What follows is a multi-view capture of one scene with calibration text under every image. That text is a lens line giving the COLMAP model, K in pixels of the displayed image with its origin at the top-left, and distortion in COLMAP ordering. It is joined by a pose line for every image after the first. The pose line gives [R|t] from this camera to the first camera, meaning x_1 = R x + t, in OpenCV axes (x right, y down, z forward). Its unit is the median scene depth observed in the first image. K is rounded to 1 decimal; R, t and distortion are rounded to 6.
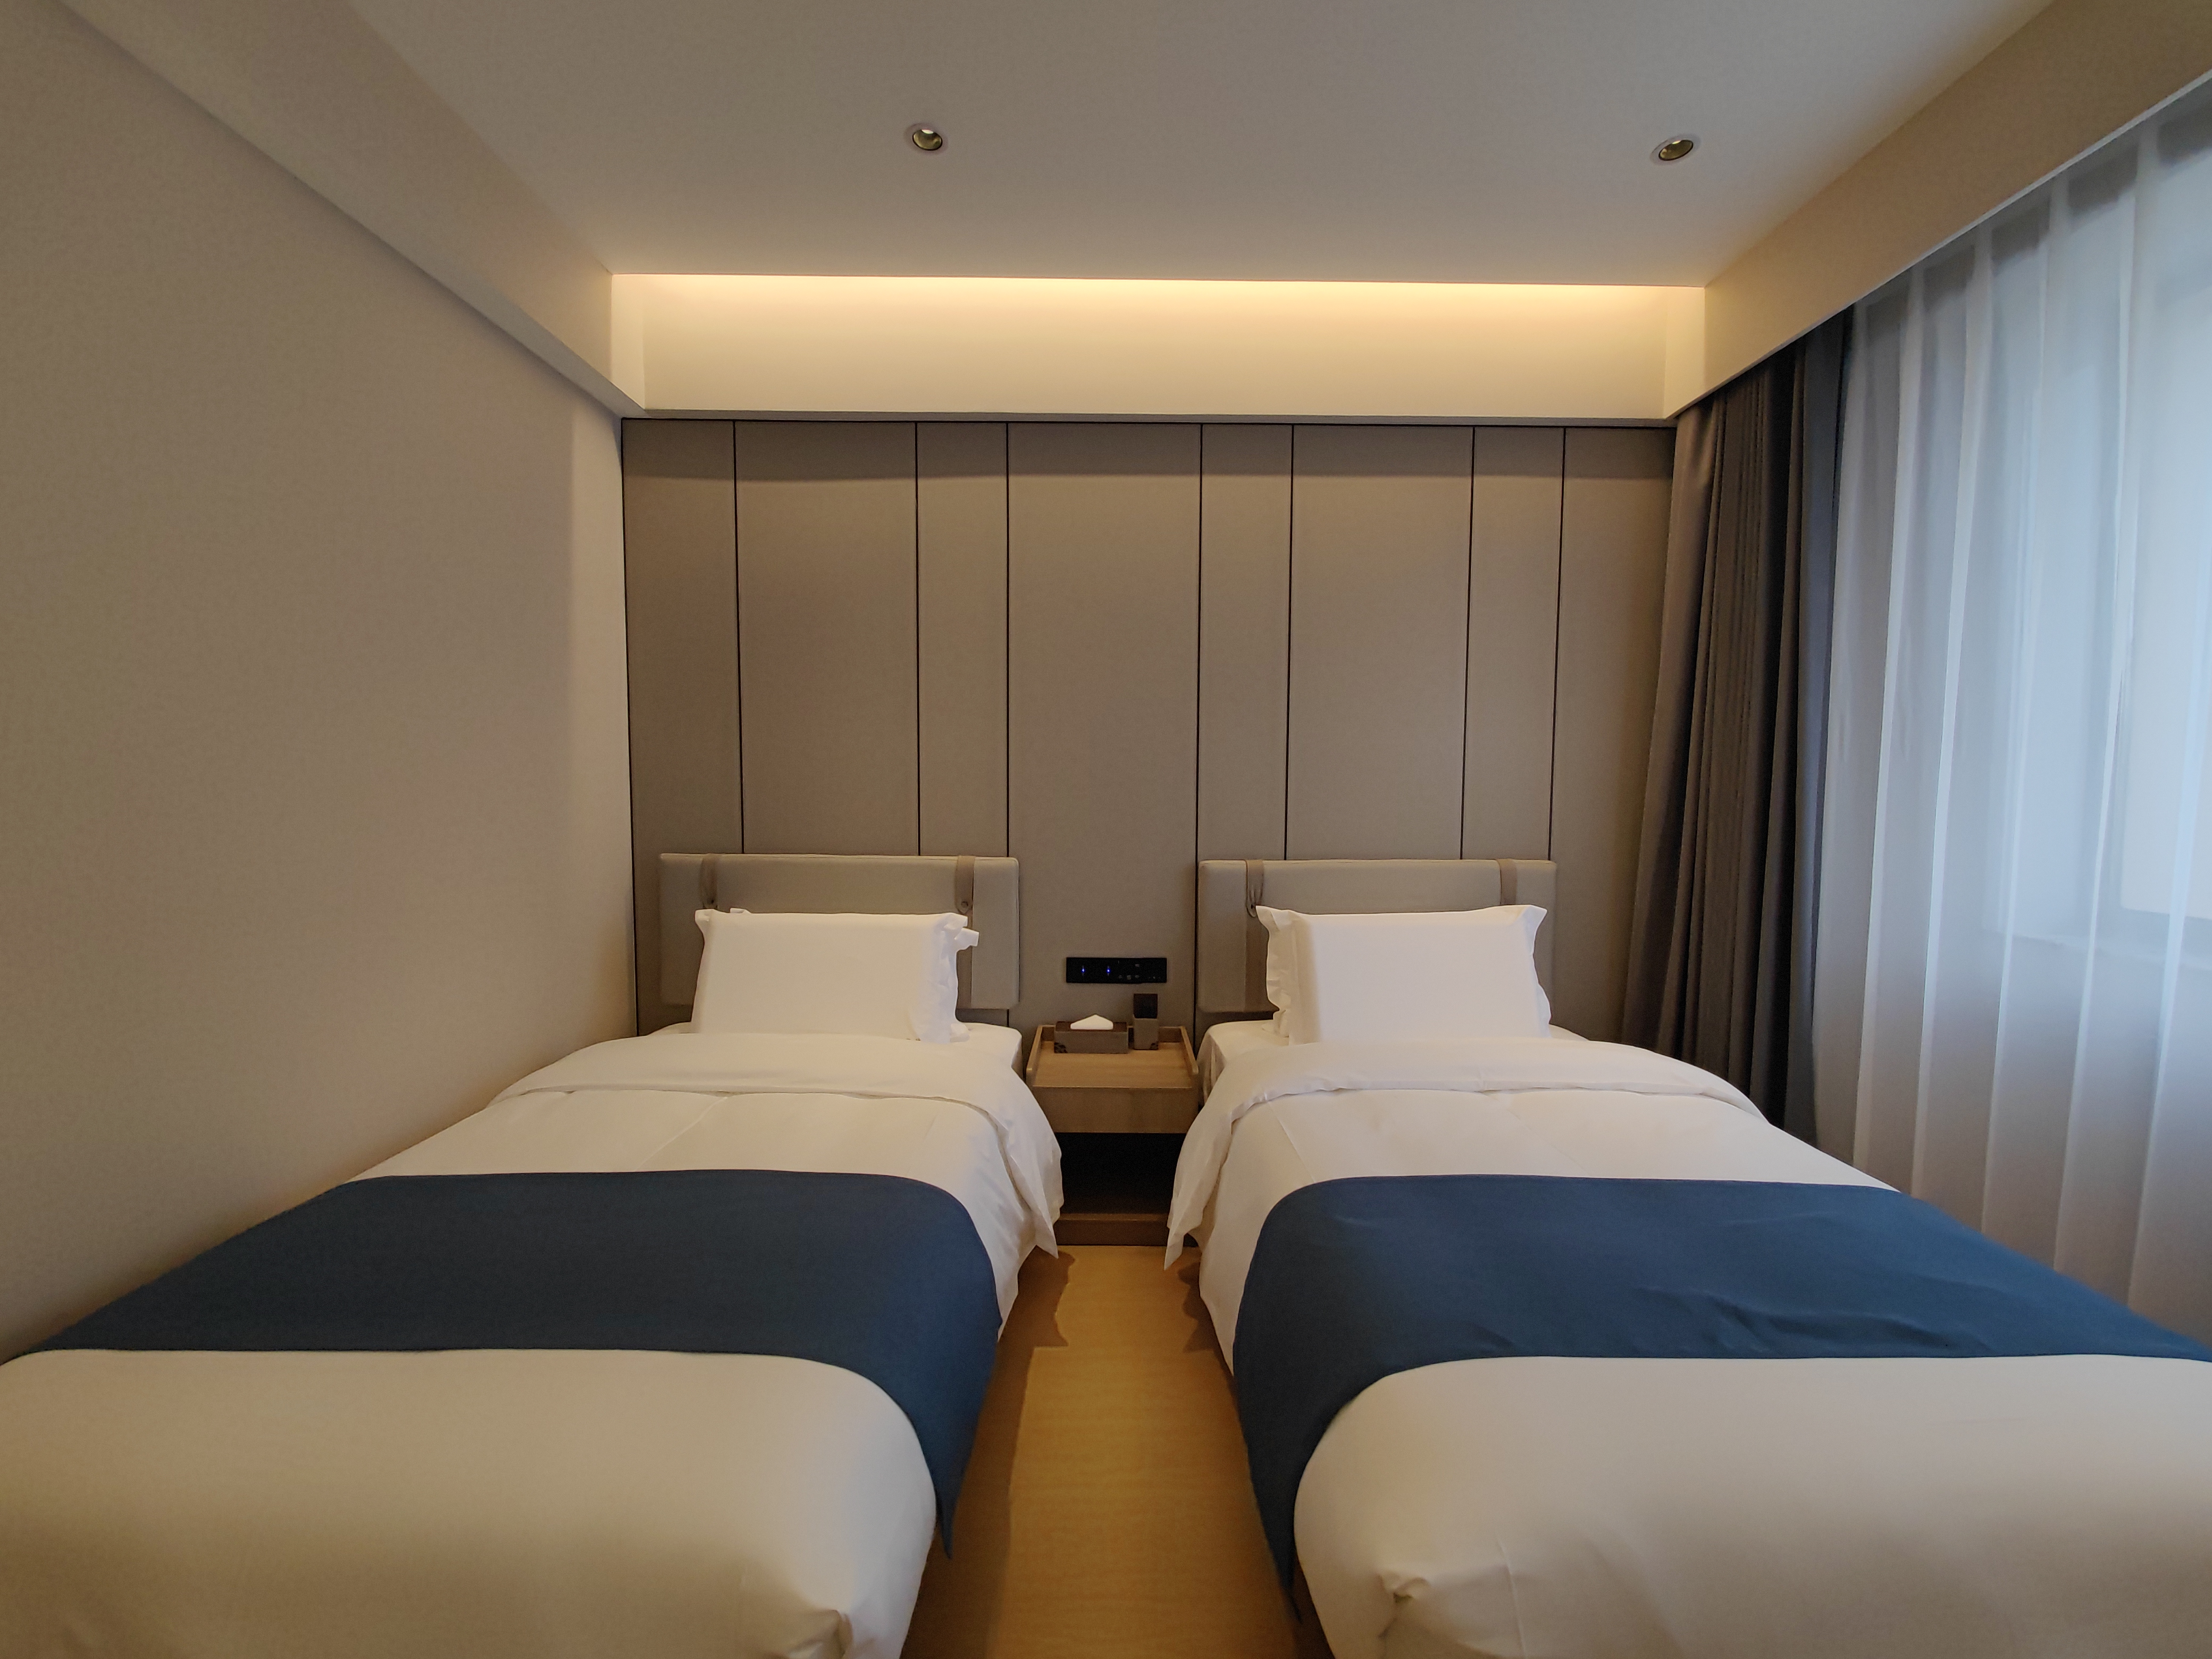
lens RADIAL K [[858.2, 0, 1101.5], [0, 858.2, 827.0], [0, 0, 1]] dist [-0.002201, -0.007112]
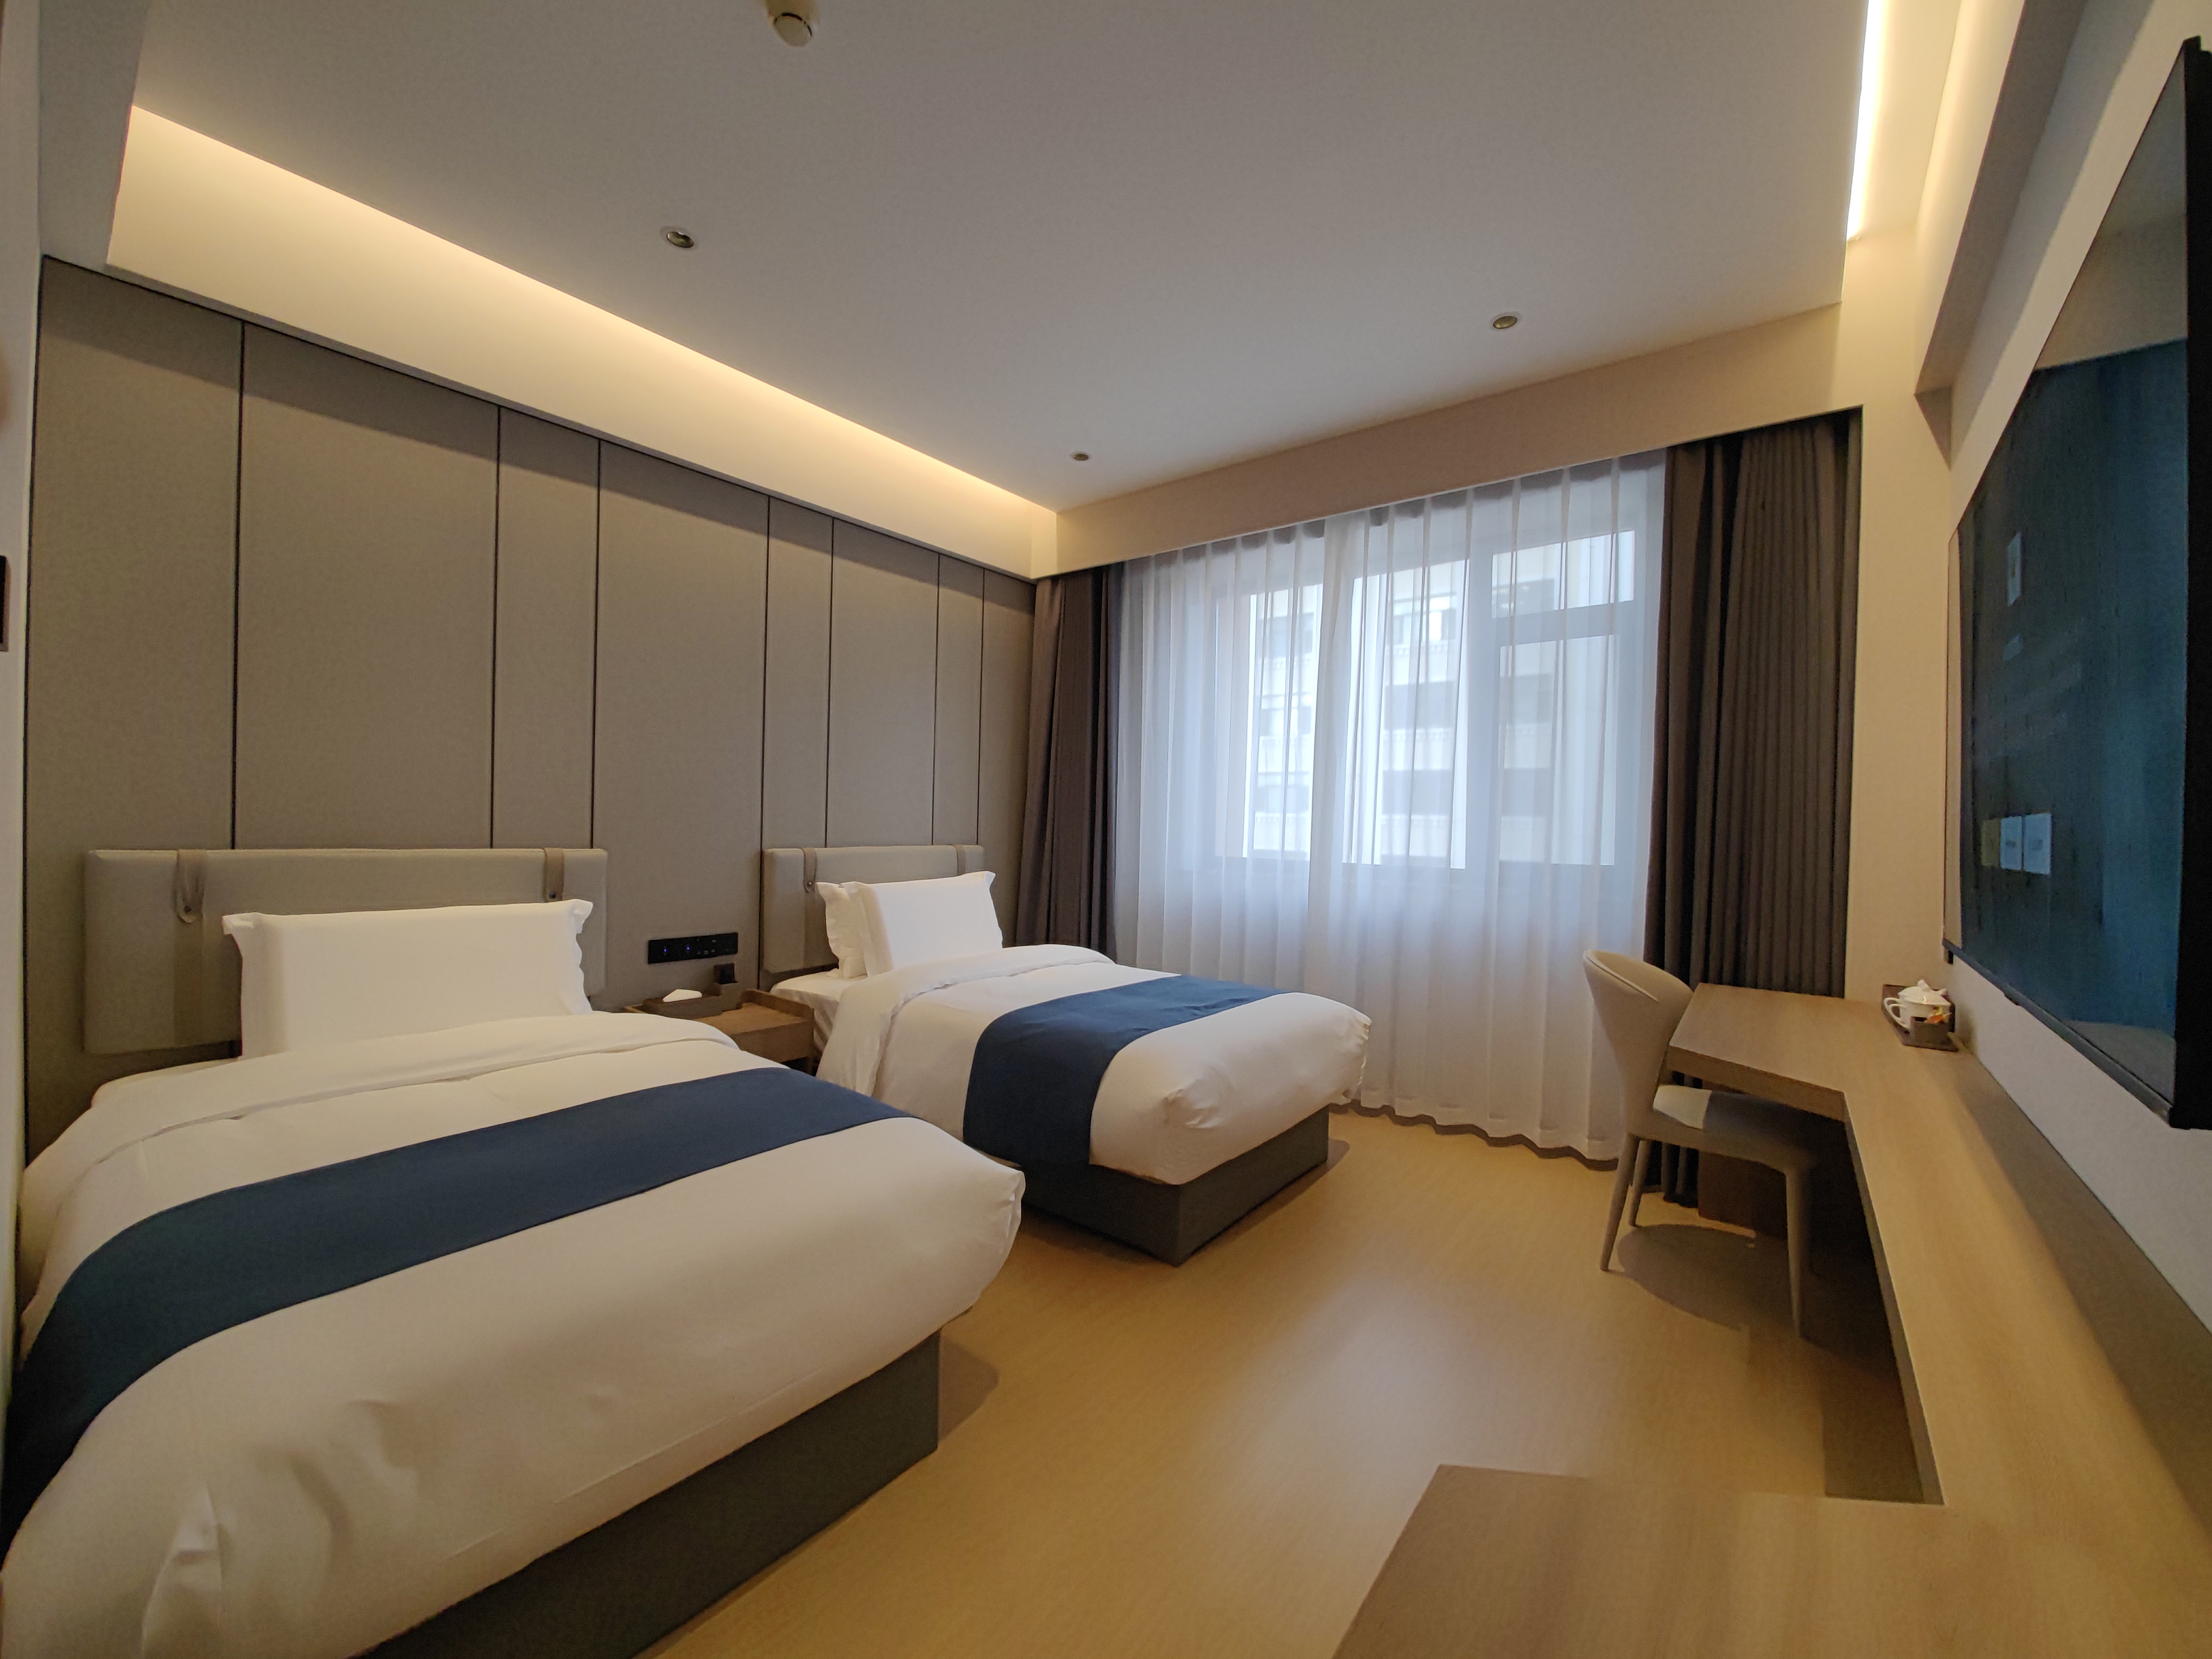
lens RADIAL K [[858.2, 0, 1101.5], [0, 858.2, 827.0], [0, 0, 1]] dist [-0.002201, -0.007112]
pose [[0.621590, 0.004355, 0.783331, -0.548454], [0.025679, 0.999334, -0.025933, 0.052686], [-0.782922, 0.036235, 0.621064, -0.130473]]
